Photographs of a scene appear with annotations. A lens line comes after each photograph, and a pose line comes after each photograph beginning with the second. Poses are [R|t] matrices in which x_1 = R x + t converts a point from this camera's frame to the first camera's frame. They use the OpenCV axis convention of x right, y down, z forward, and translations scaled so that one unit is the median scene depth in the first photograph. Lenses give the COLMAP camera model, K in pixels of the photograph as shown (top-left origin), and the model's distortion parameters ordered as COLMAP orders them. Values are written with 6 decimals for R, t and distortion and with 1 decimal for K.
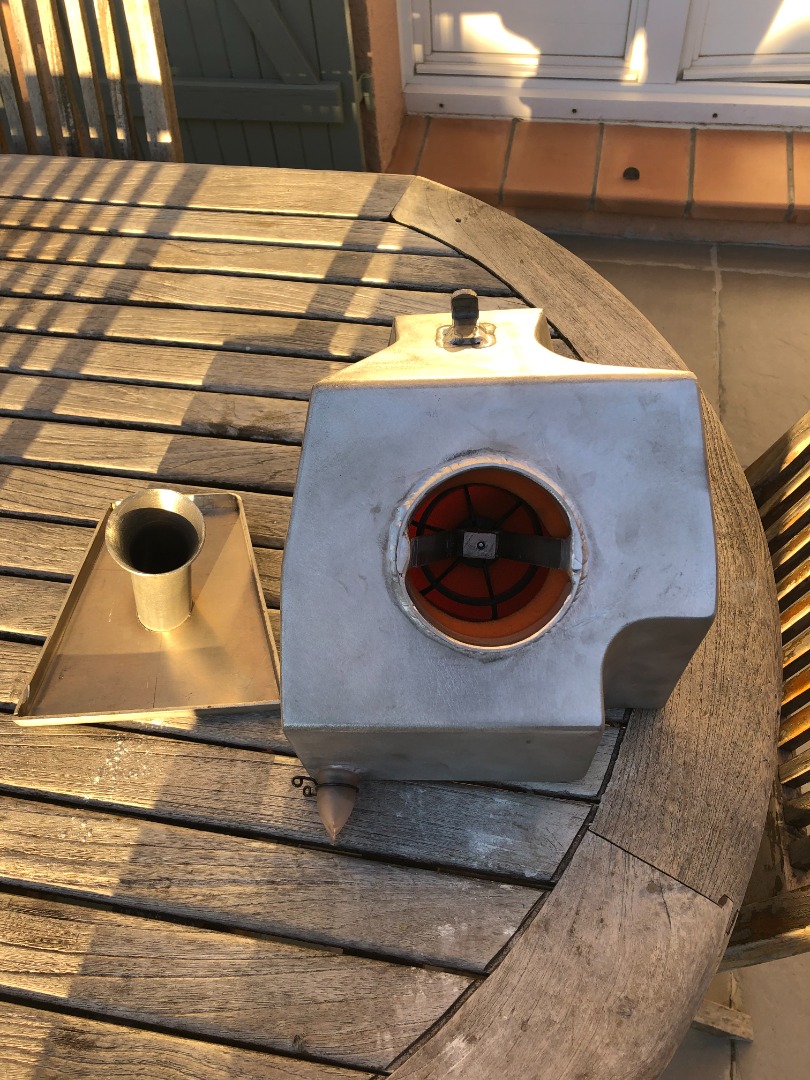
lens RADIAL K [[886.6, 0, 409.5], [0, 886.6, 527.6], [0, 0, 1]] dist [0.007583, 0.006214]
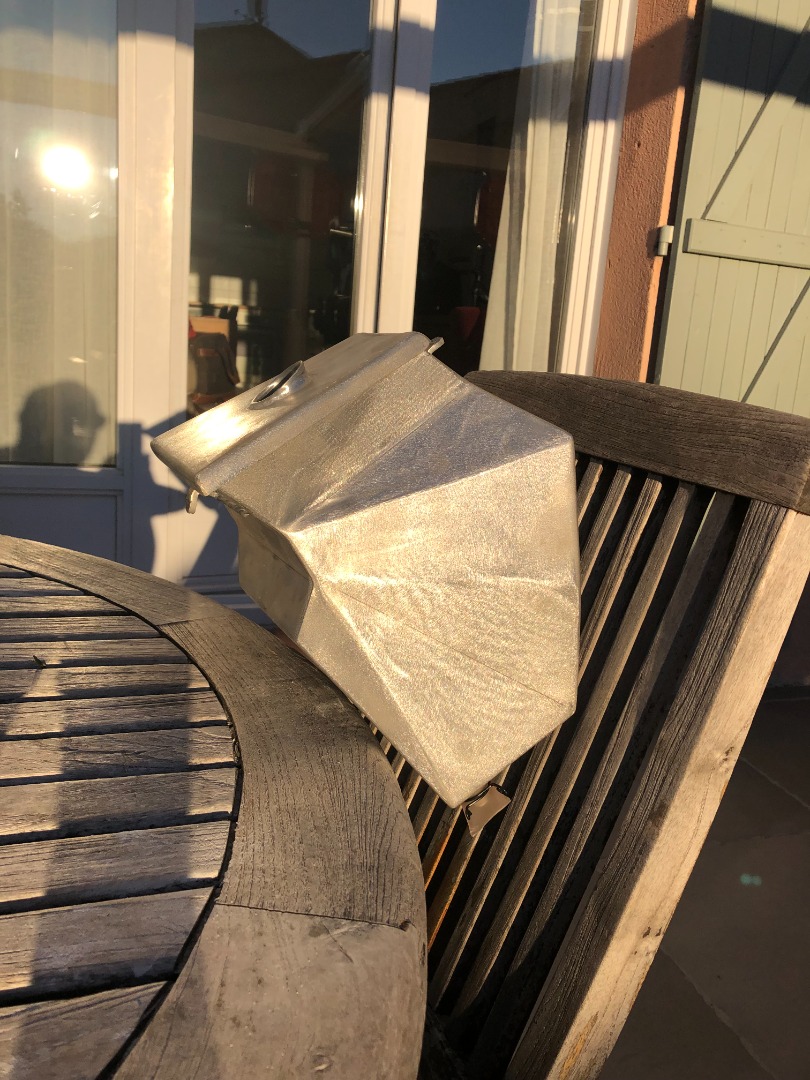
lens RADIAL K [[886.6, 0, 415.8], [0, 886.6, 531.9], [0, 0, 1]] dist [0.007583, 0.006214]
pose [[0.857633, 0.015049, 0.514042, -0.024711], [0.307272, 0.786530, -0.535681, 0.390944], [-0.412371, 0.617369, 0.669930, 0.192756]]
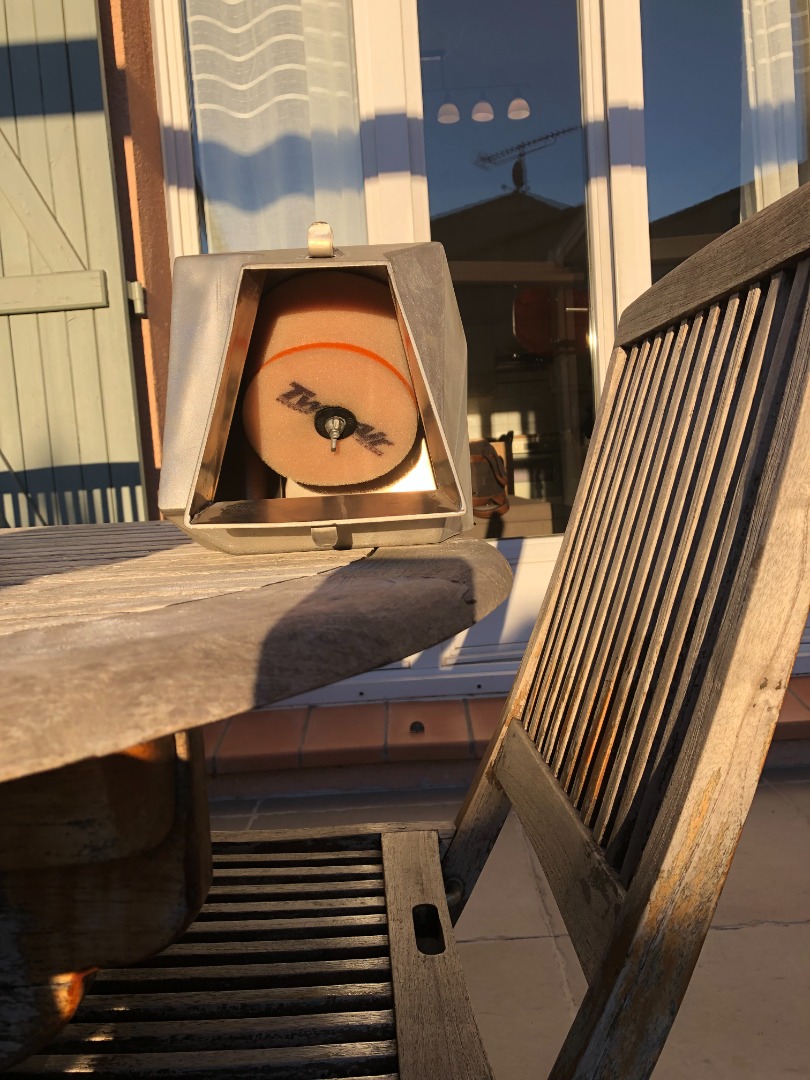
lens RADIAL K [[886.6, 0, 397.7], [0, 886.6, 534.0], [0, 0, 1]] dist [0.007583, 0.006214]
pose [[0.984224, -0.014107, 0.176365, 0.098997], [0.140996, 0.664709, -0.733677, 0.703981], [-0.106882, 0.746969, 0.656211, 0.276414]]
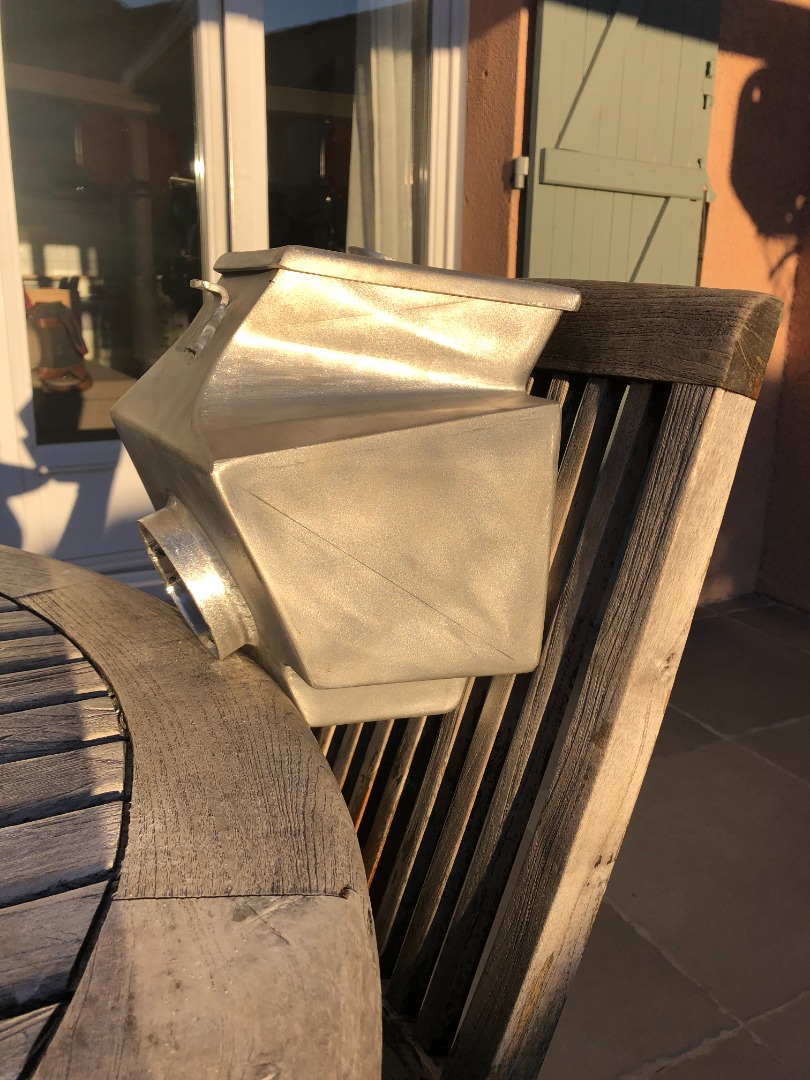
lens RADIAL K [[886.6, 0, 404.2], [0, 886.6, 545.1], [0, 0, 1]] dist [0.007583, 0.006214]
pose [[0.783041, -0.090867, 0.615297, 0.007553], [0.441169, 0.778479, -0.446475, 0.367330], [-0.438426, 0.621058, 0.649669, 0.279074]]
